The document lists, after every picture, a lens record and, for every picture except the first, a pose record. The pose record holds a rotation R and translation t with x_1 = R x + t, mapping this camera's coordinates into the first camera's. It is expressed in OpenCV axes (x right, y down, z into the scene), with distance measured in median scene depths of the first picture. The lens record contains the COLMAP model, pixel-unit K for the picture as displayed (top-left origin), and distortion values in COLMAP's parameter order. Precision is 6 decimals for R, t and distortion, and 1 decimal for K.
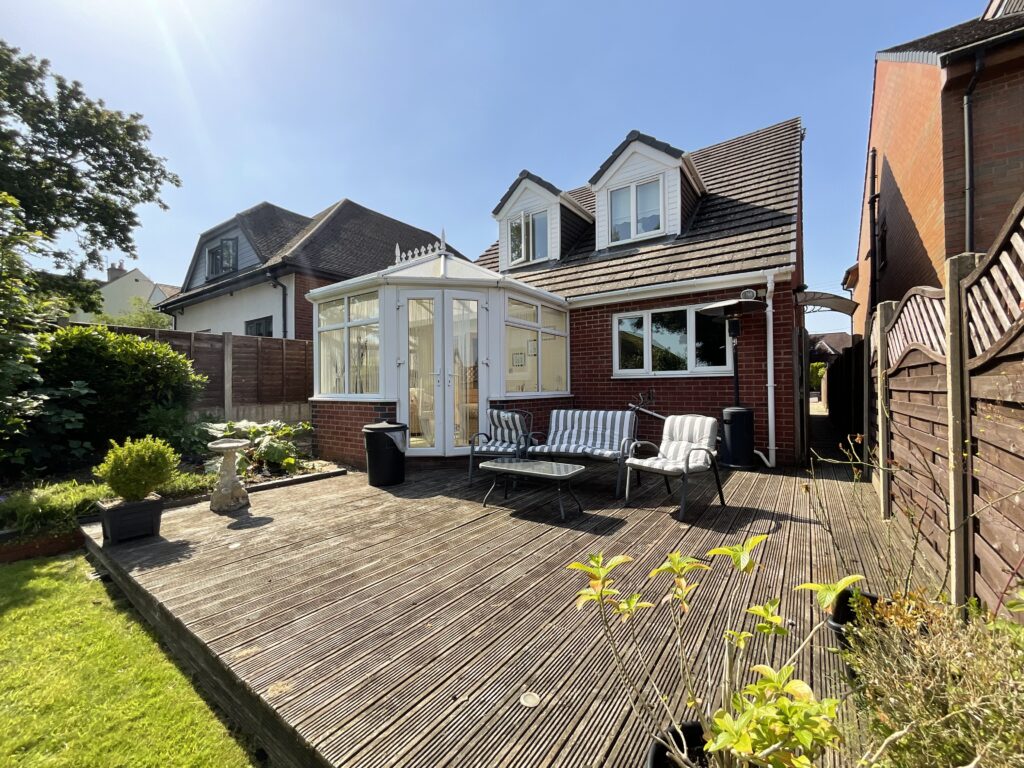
lens RADIAL K [[416.3, 0, 509.9], [0, 416.3, 385.2], [0, 0, 1]] dist [0.001221, 0.000148]
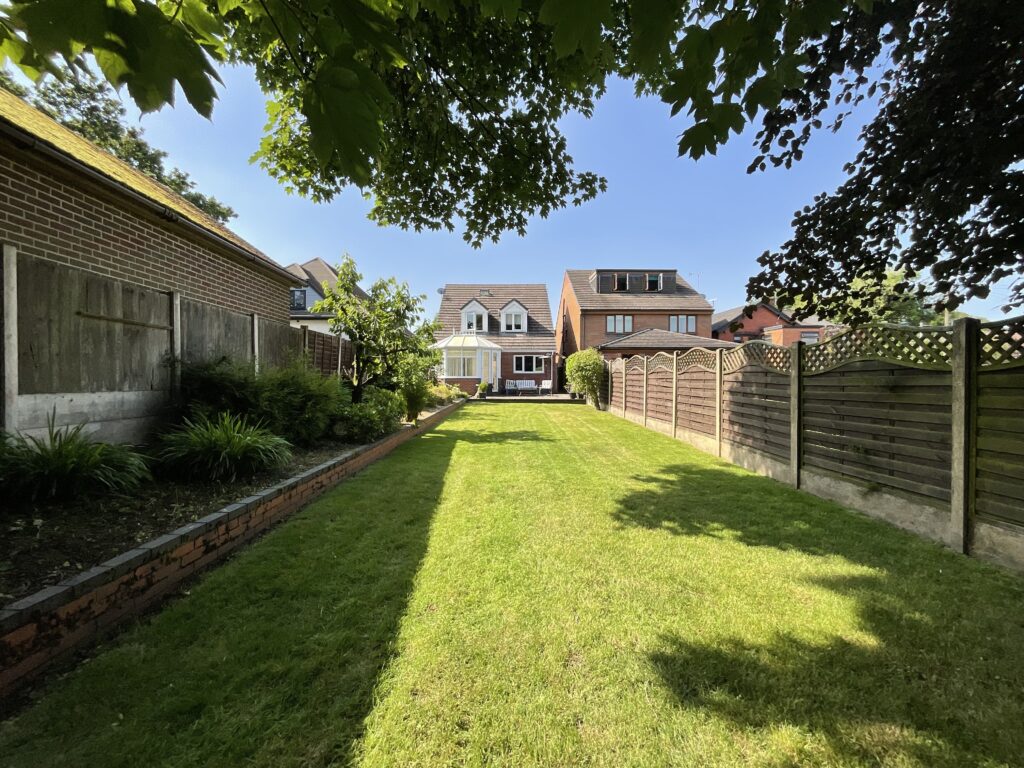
lens RADIAL K [[416.3, 0, 512.1], [0, 416.3, 383.5], [0, 0, 1]] dist [0.001221, 0.000148]
pose [[0.798316, 0.001257, 0.602238, -1.743911], [-0.011769, 0.999839, 0.013513, 0.020239], [-0.602124, -0.017876, 0.798202, -1.669373]]
